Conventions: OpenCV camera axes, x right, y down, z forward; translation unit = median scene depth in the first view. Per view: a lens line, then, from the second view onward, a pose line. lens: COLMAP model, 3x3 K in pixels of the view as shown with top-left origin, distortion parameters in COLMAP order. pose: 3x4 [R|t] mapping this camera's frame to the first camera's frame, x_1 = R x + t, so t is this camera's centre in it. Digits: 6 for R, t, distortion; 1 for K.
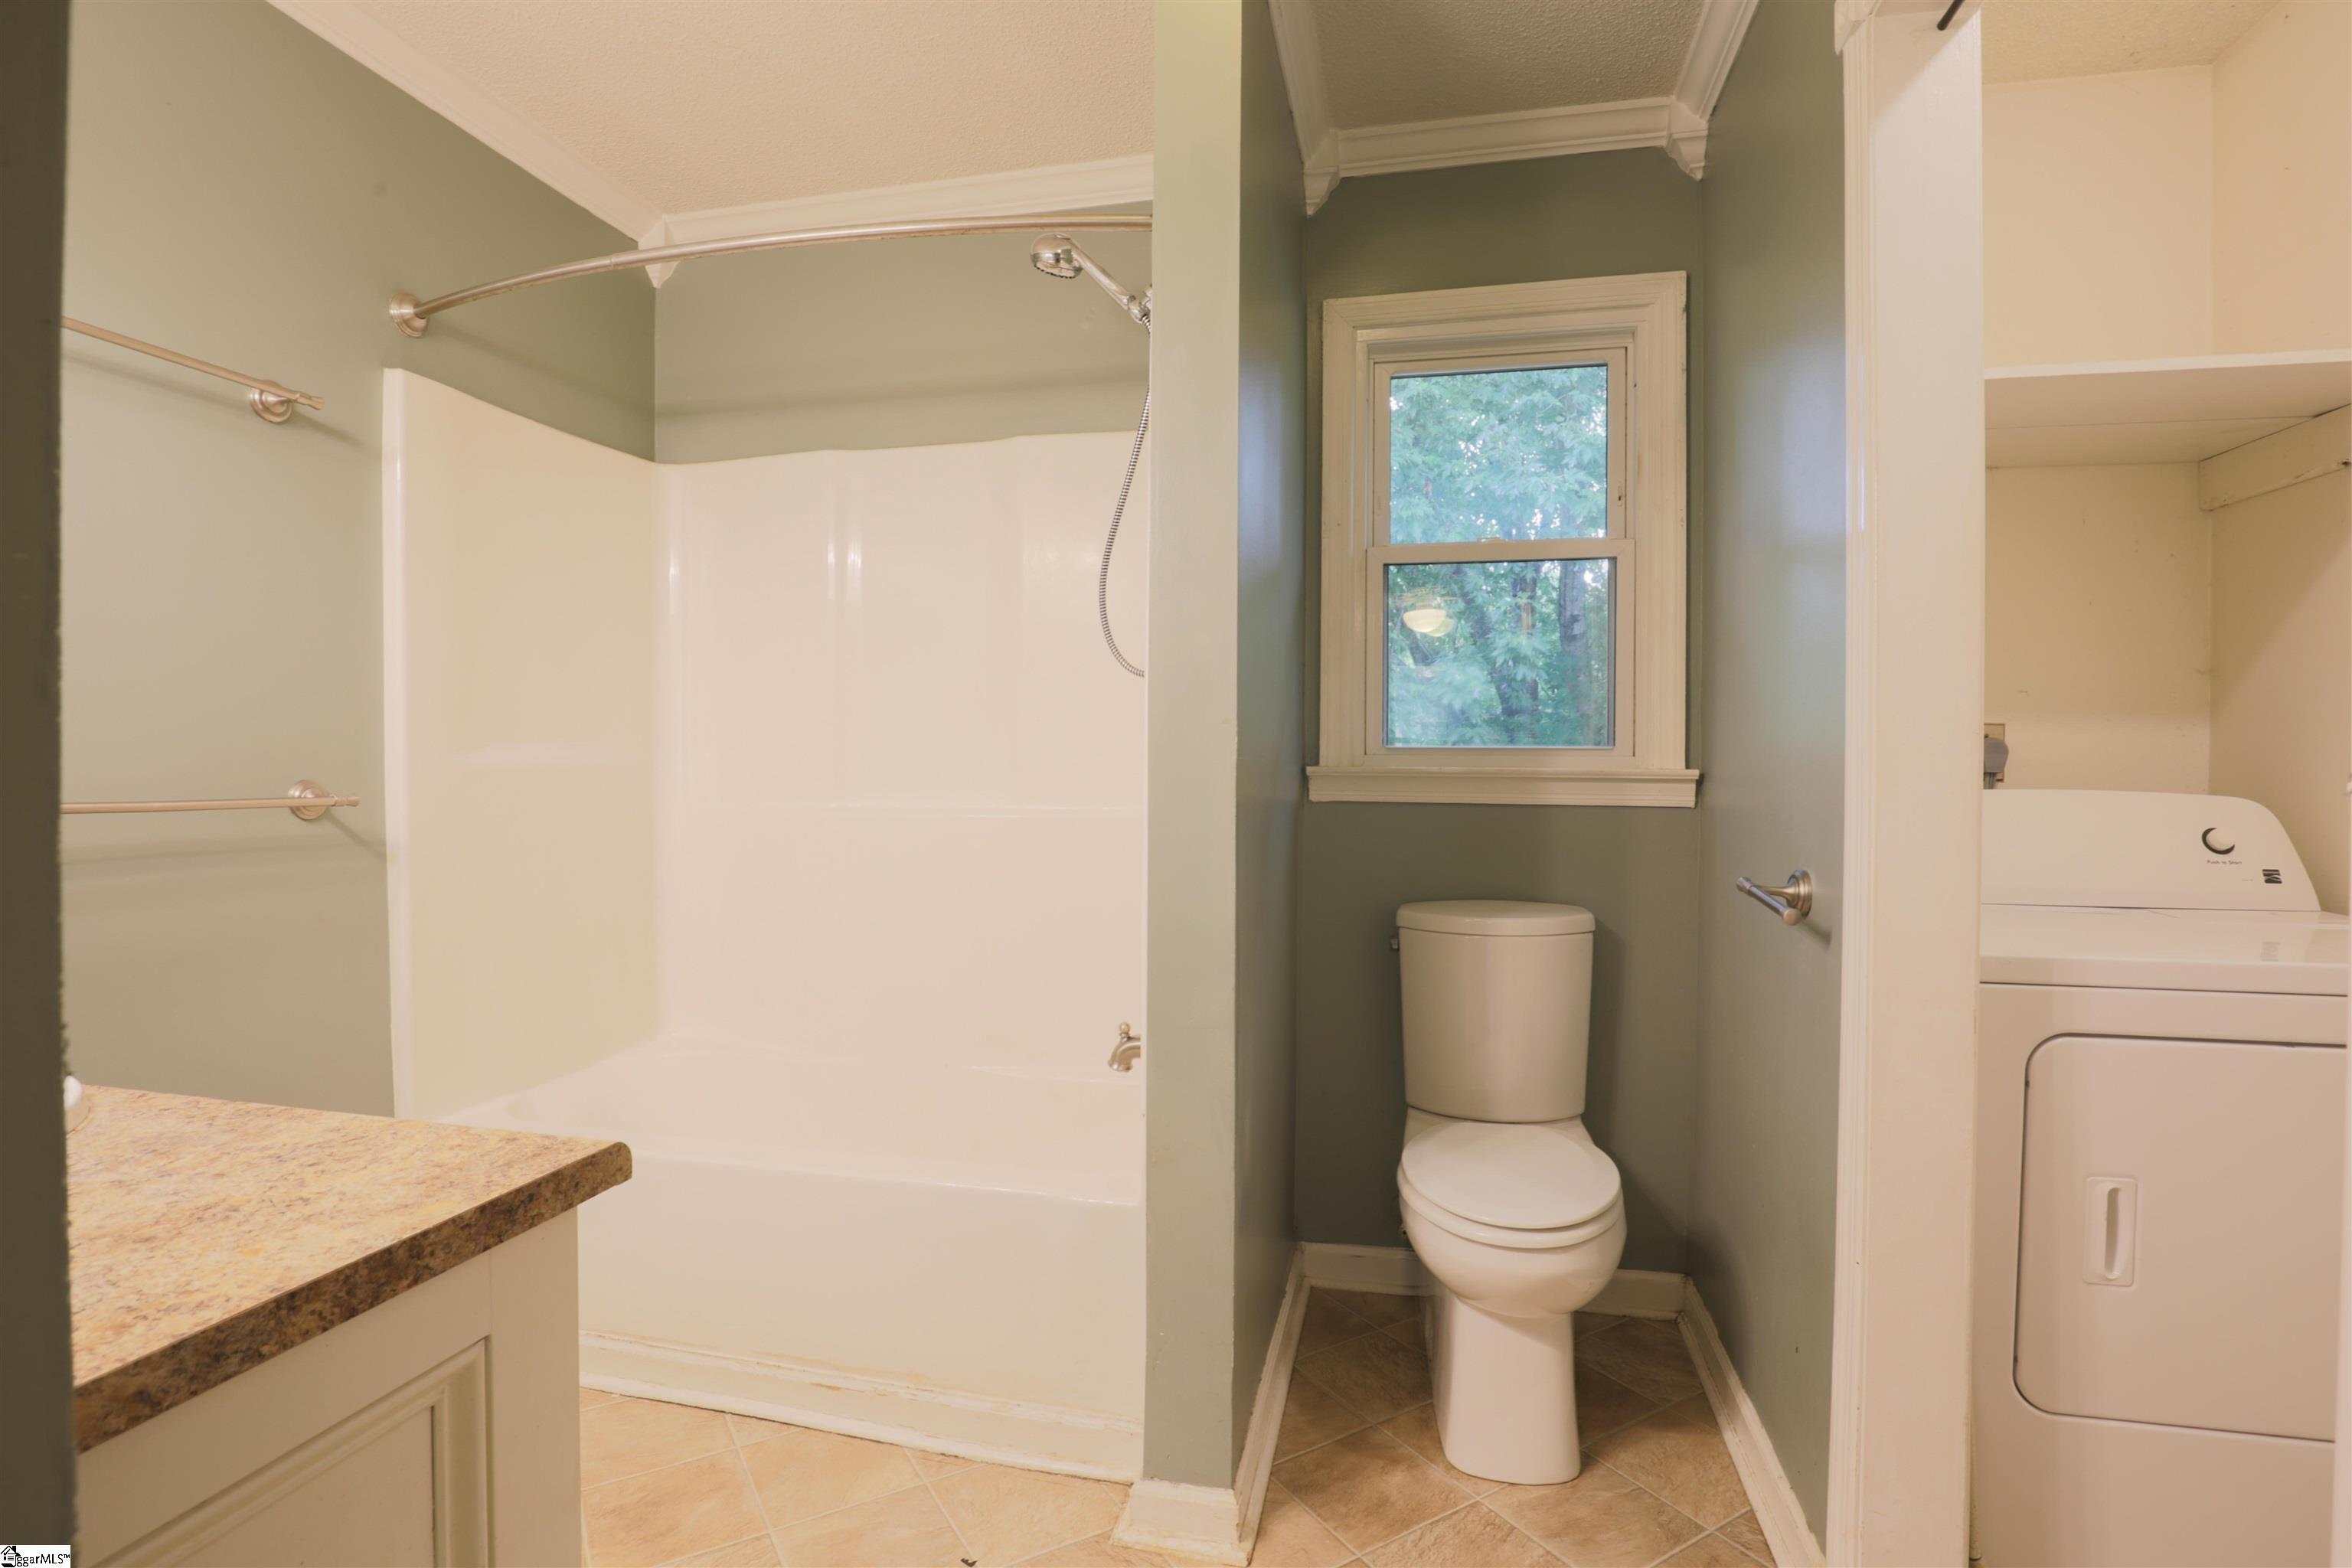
lens RADIAL K [[1144.4, 0, 1176.0], [0, 1144.4, 779.1], [0, 0, 1]] dist [-0.030290, 0.002185]
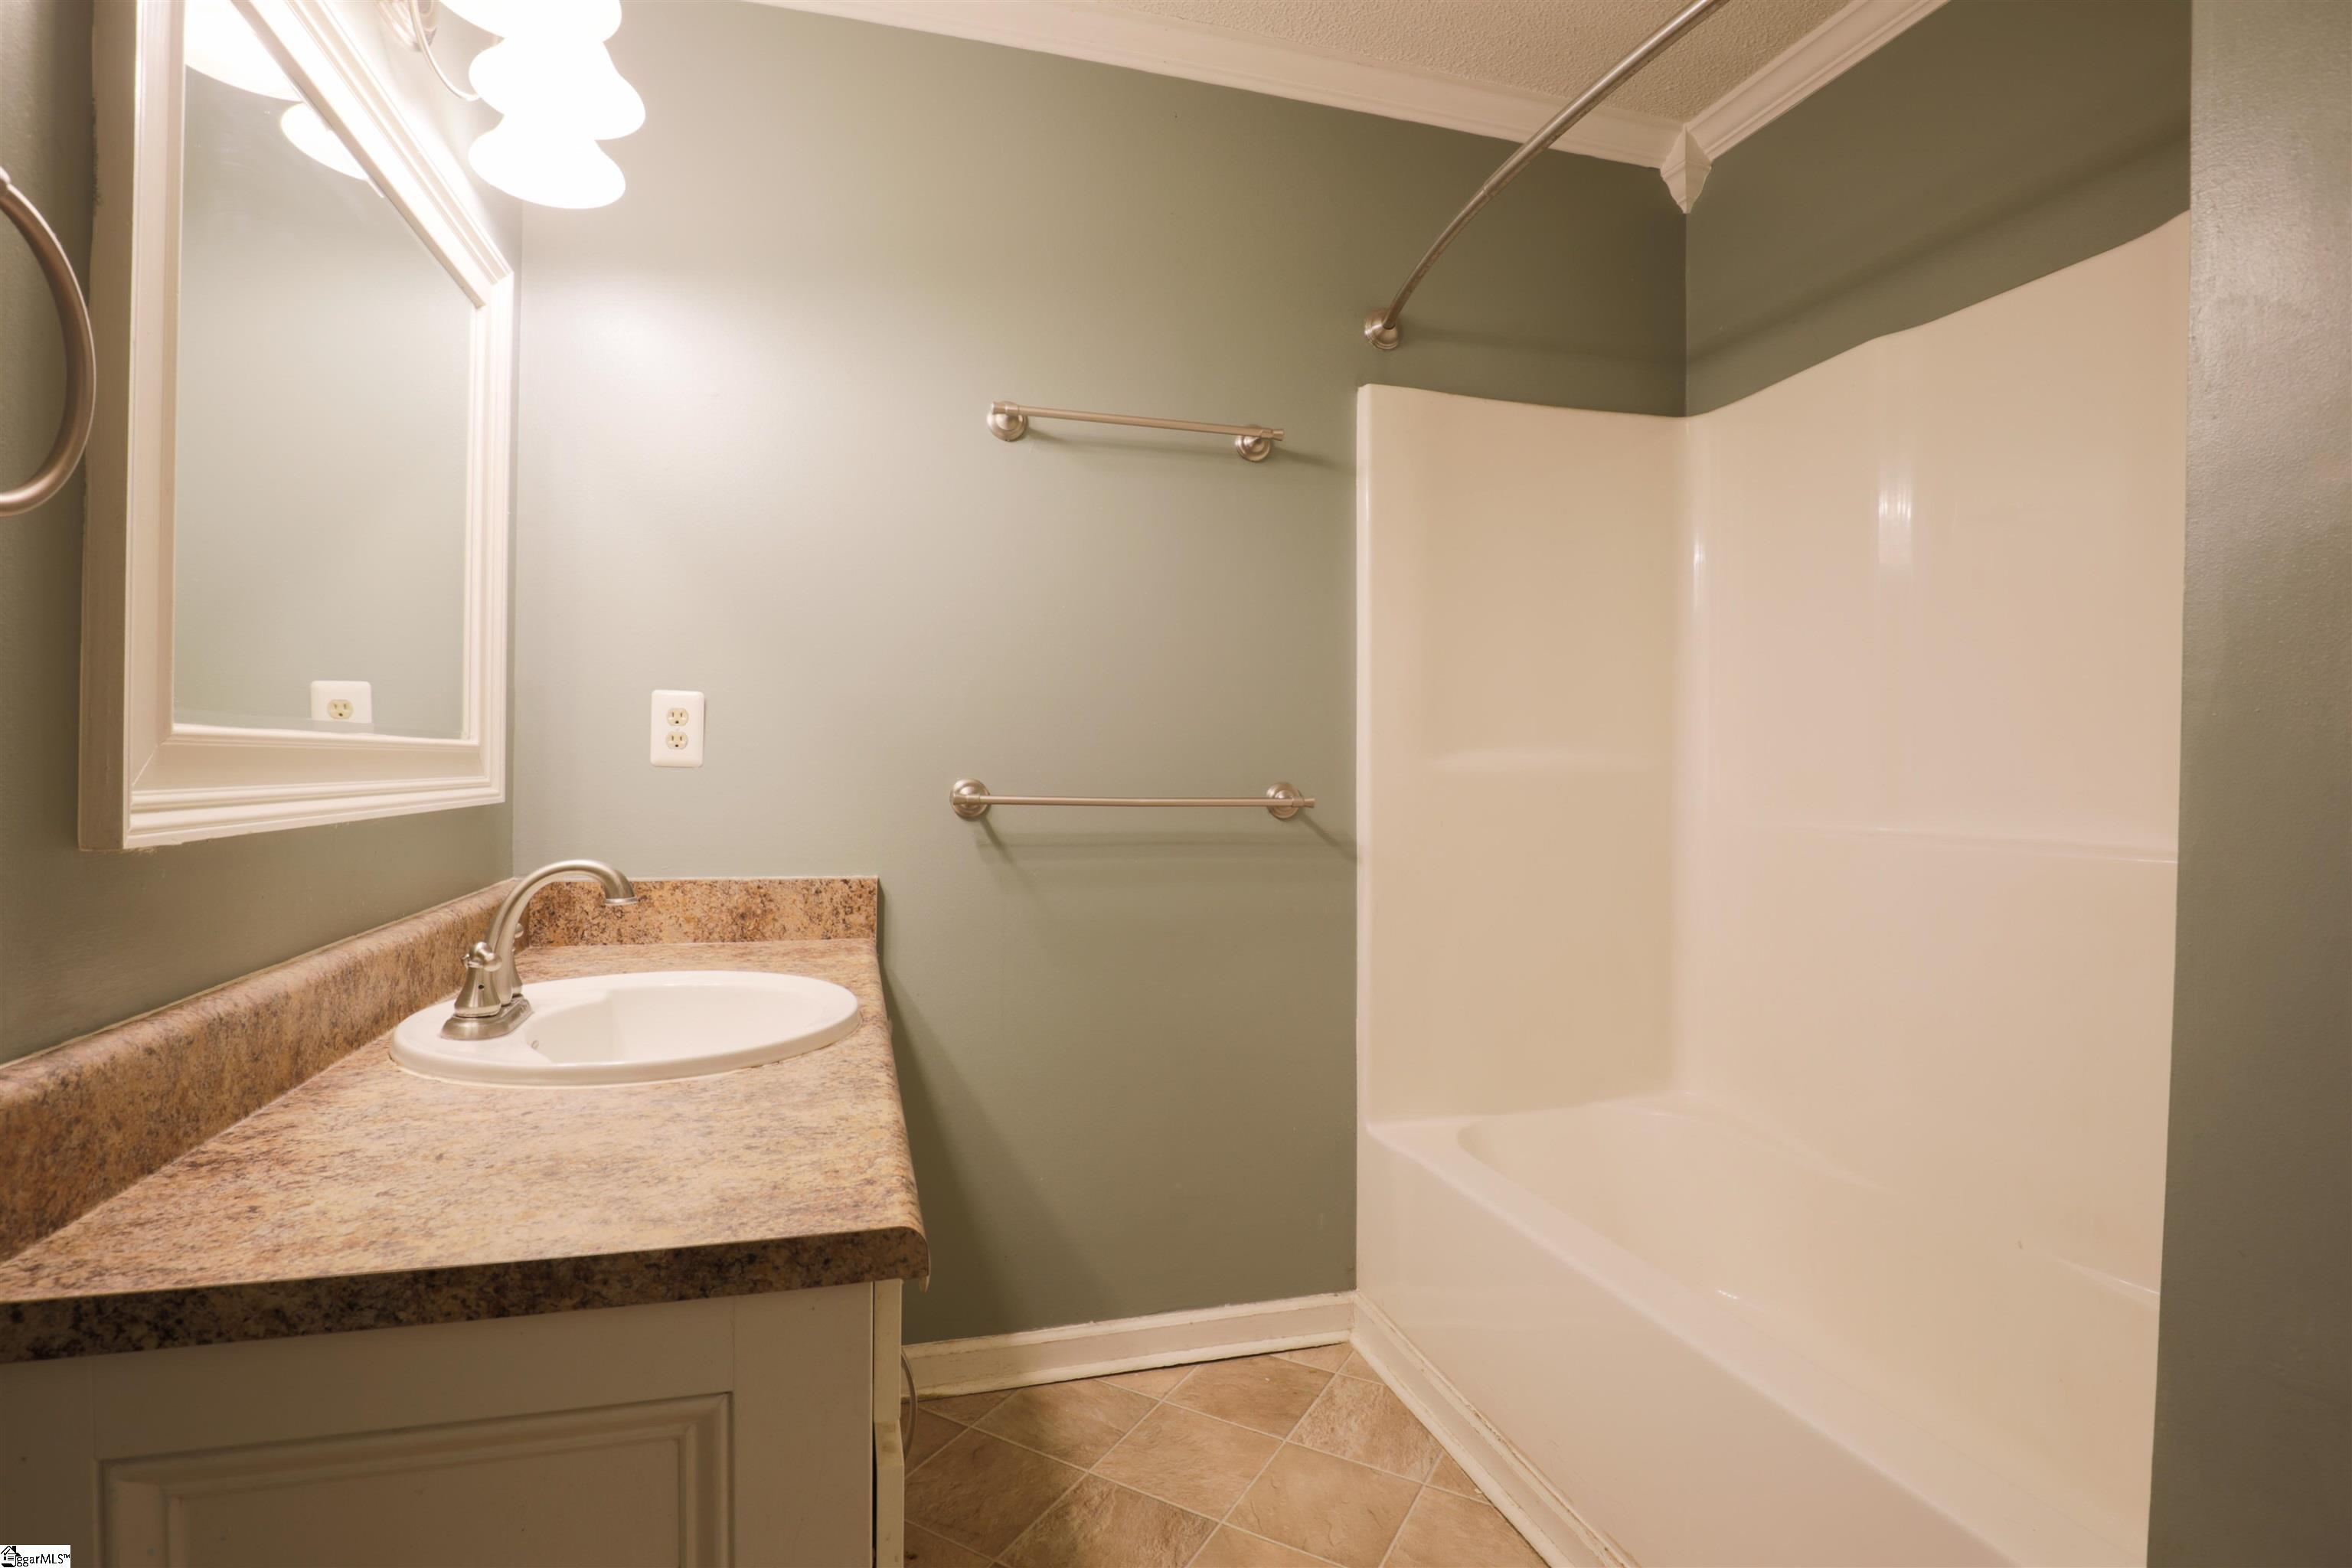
lens RADIAL K [[1144.4, 0, 1174.7], [0, 1144.4, 780.2], [0, 0, 1]] dist [-0.030290, 0.002185]
pose [[0.484567, 0.013816, -0.874645, 0.337900], [-0.019377, 0.999799, 0.005058, -0.010263], [0.874540, 0.014497, 0.484737, 0.824500]]
